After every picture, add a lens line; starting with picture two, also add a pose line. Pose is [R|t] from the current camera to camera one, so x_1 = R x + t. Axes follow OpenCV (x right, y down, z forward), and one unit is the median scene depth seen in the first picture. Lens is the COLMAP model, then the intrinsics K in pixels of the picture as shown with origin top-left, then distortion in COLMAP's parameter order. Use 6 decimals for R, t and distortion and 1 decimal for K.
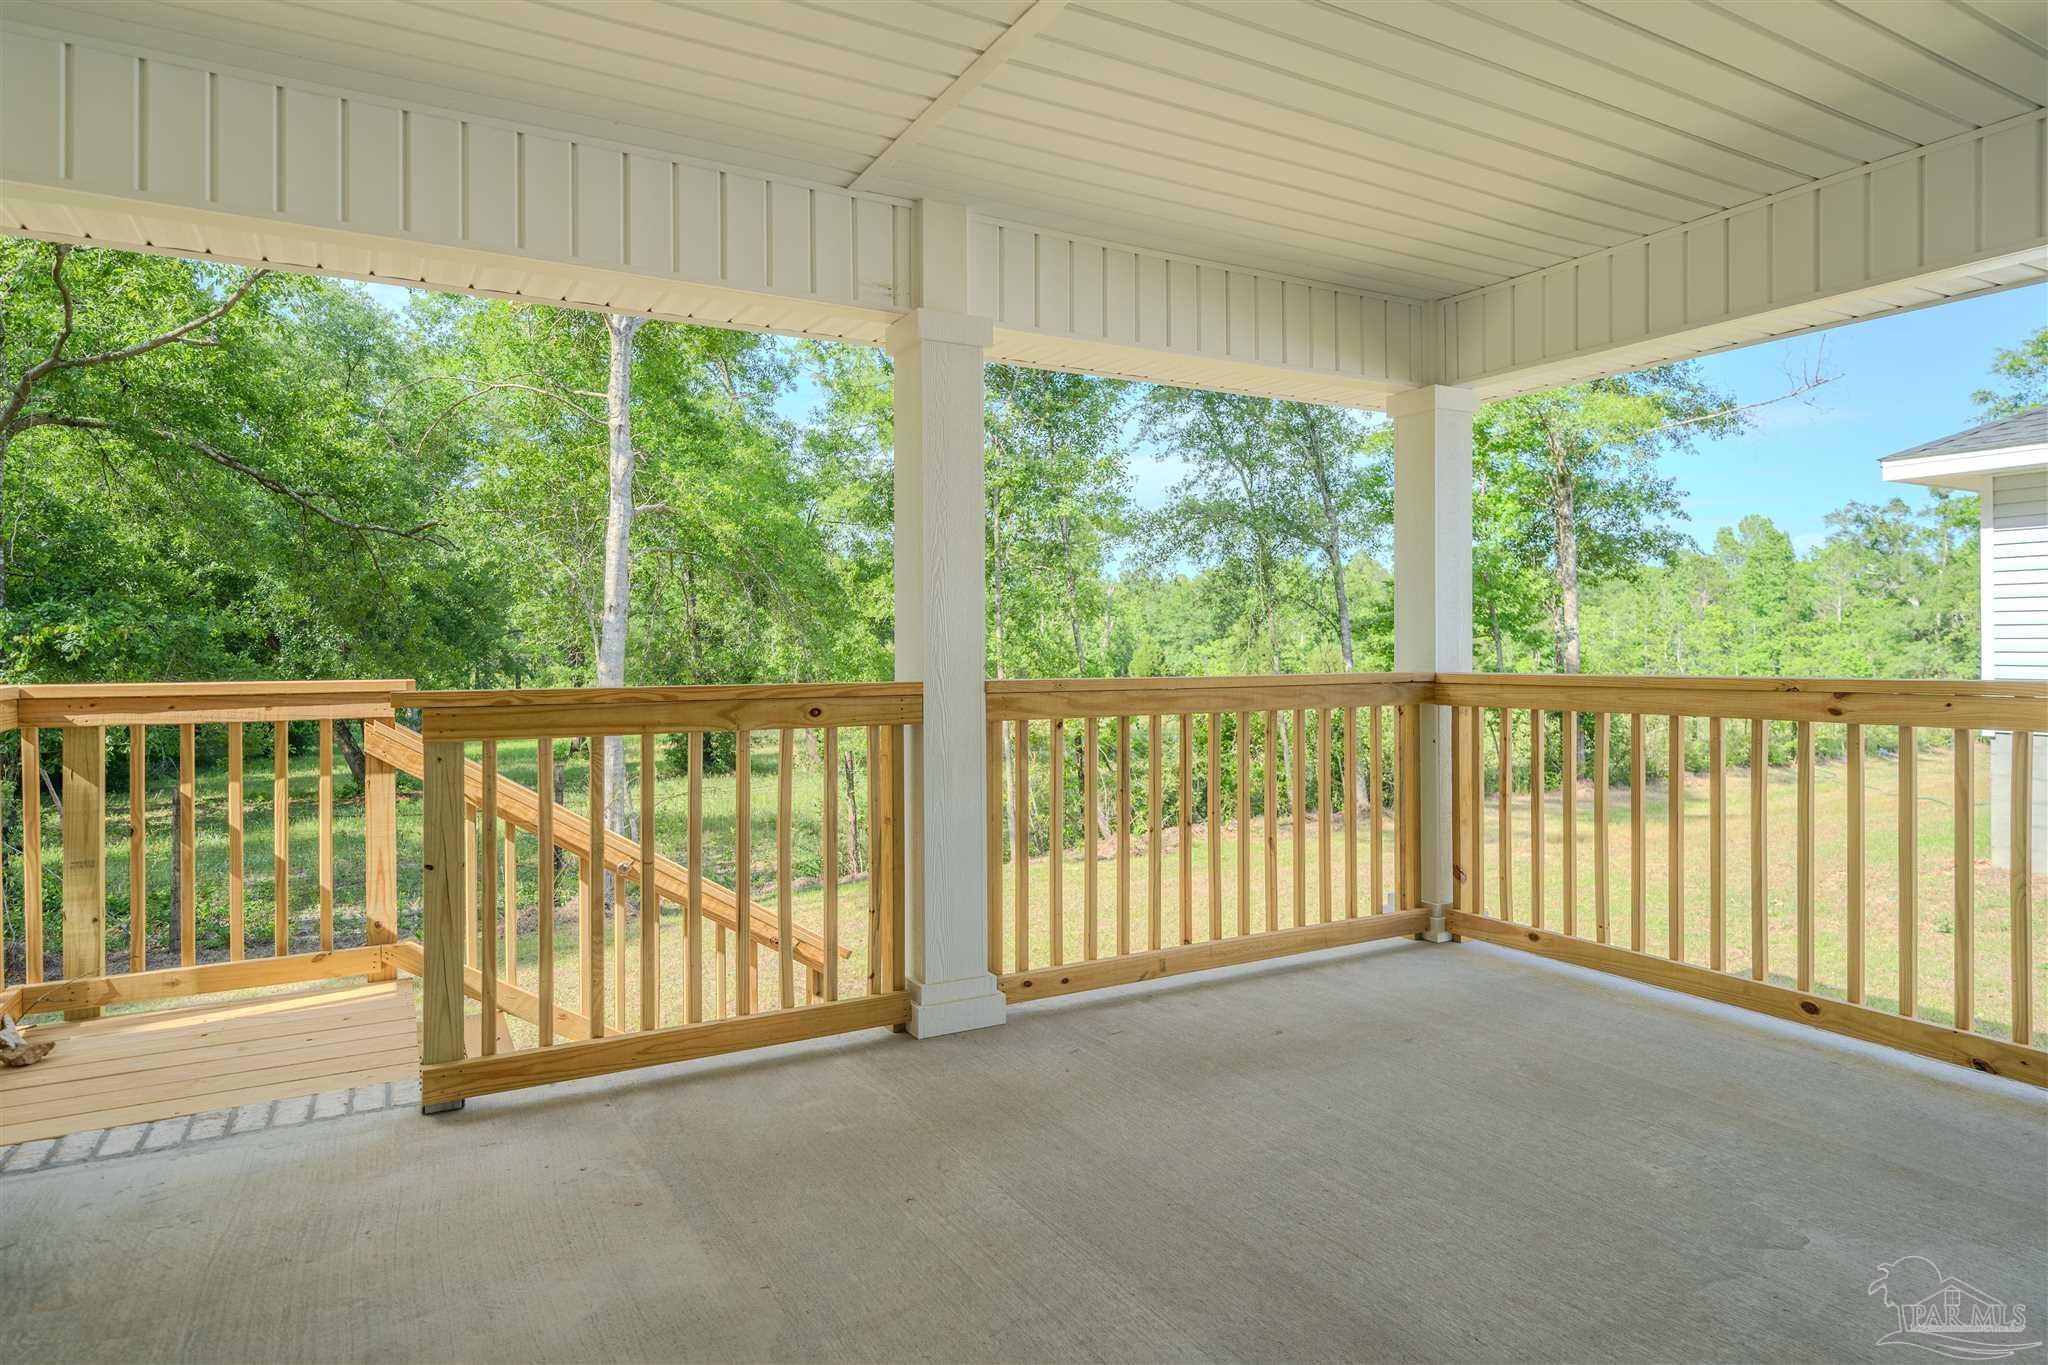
lens RADIAL K [[1118.3, 0, 1020.5], [0, 1118.3, 641.0], [0, 0, 1]] dist [0.001633, 0.000479]
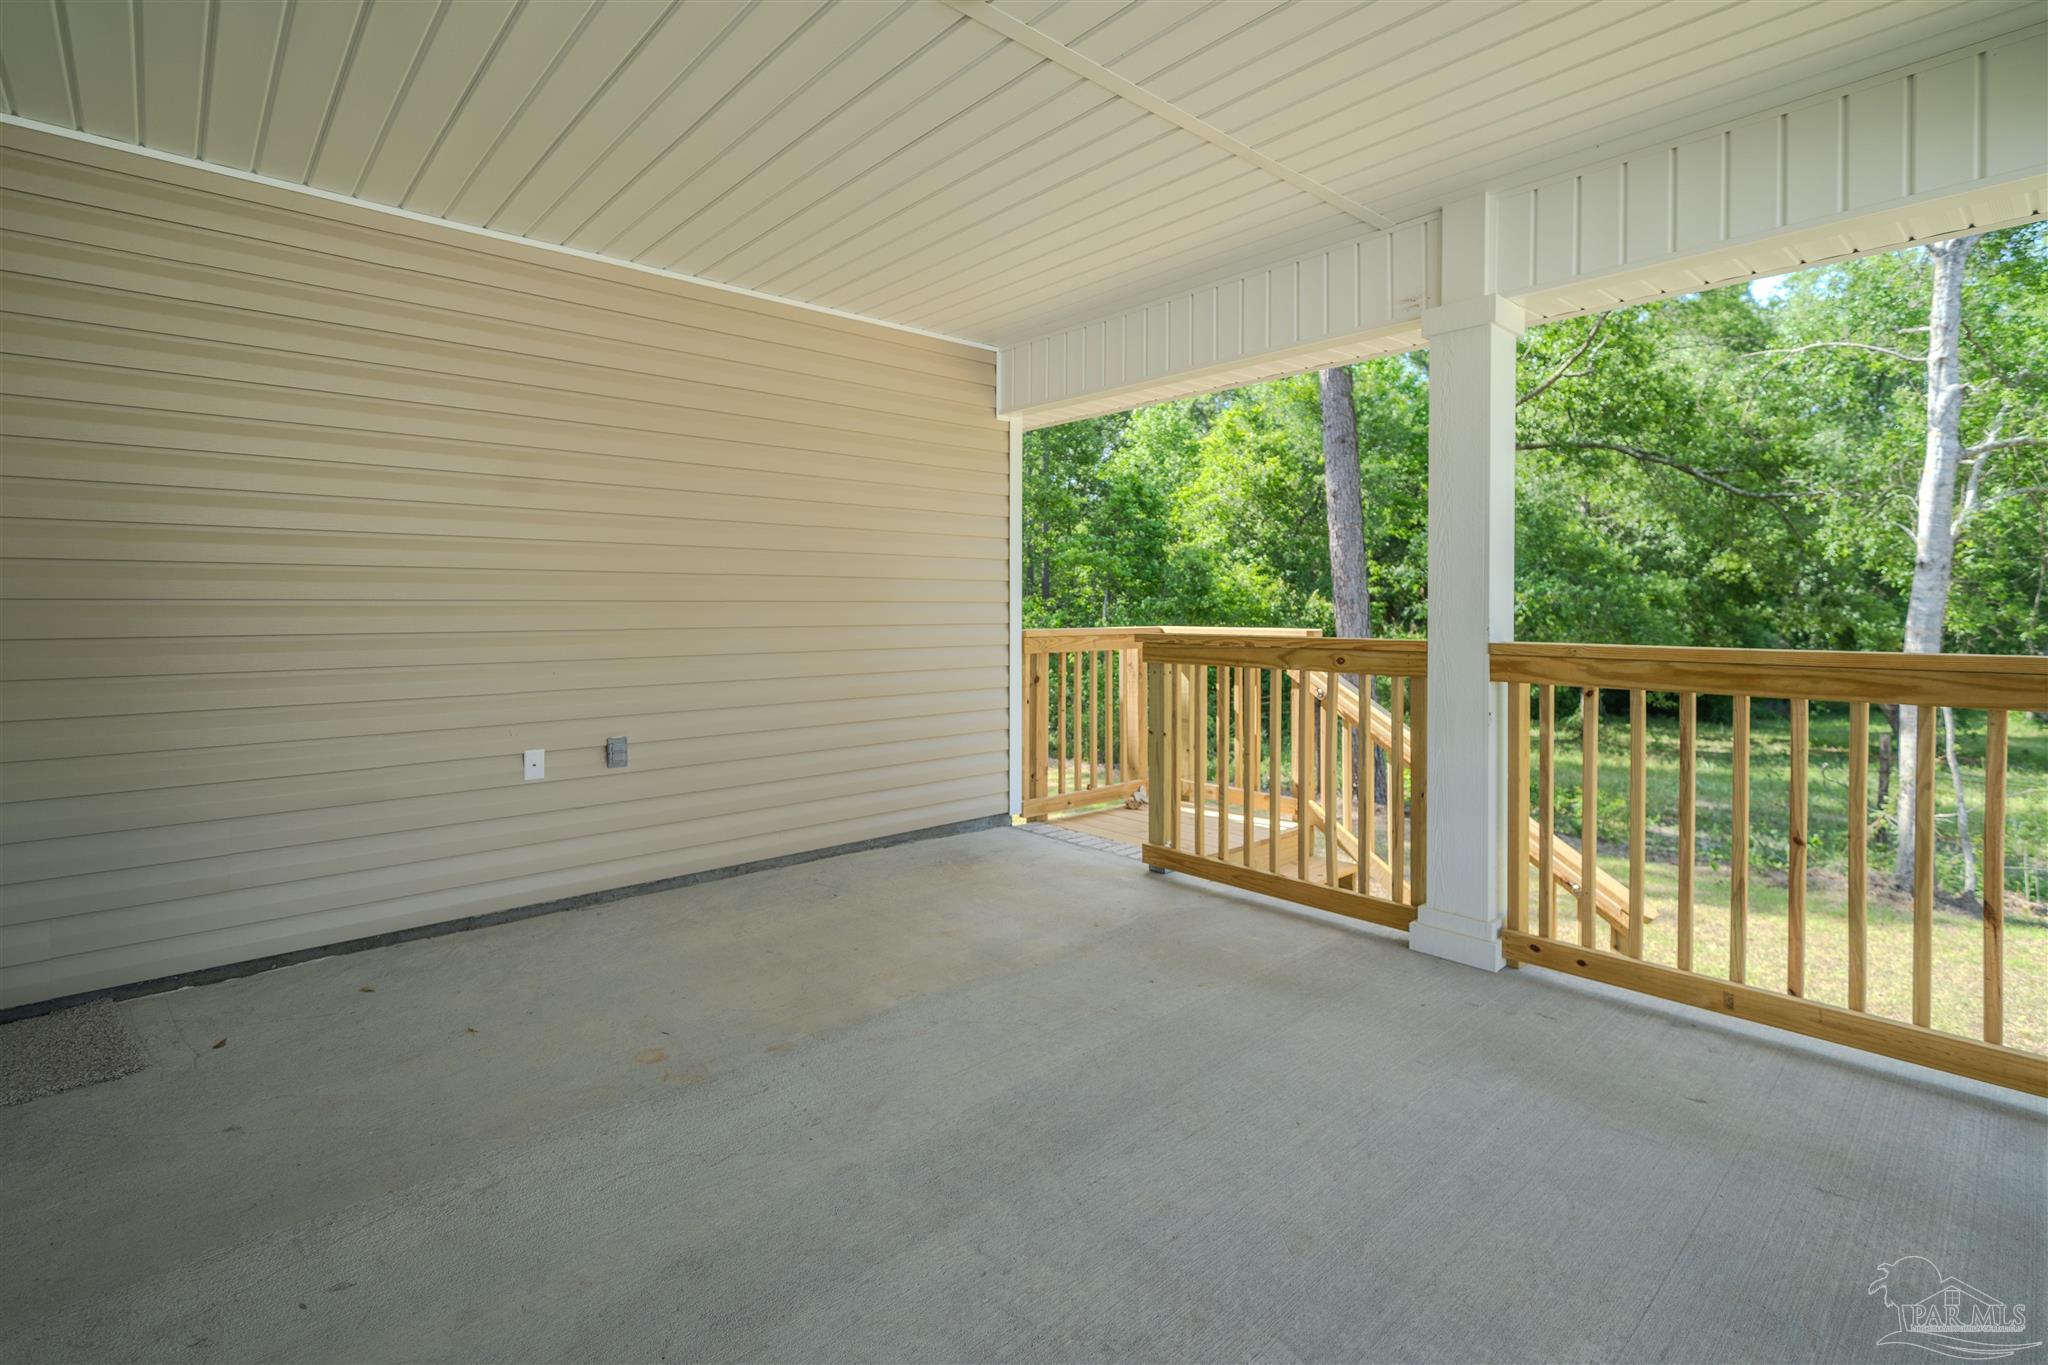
lens RADIAL K [[964.8, 0, 1022.0], [0, 964.8, 617.9], [0, 0, 1]] dist [0.000456, 0.000353]
pose [[0.230465, 0.013061, -0.972993, 0.792555], [0.004433, 0.999885, 0.014472, -0.002533], [0.973070, -0.007649, 0.230381, 0.387575]]
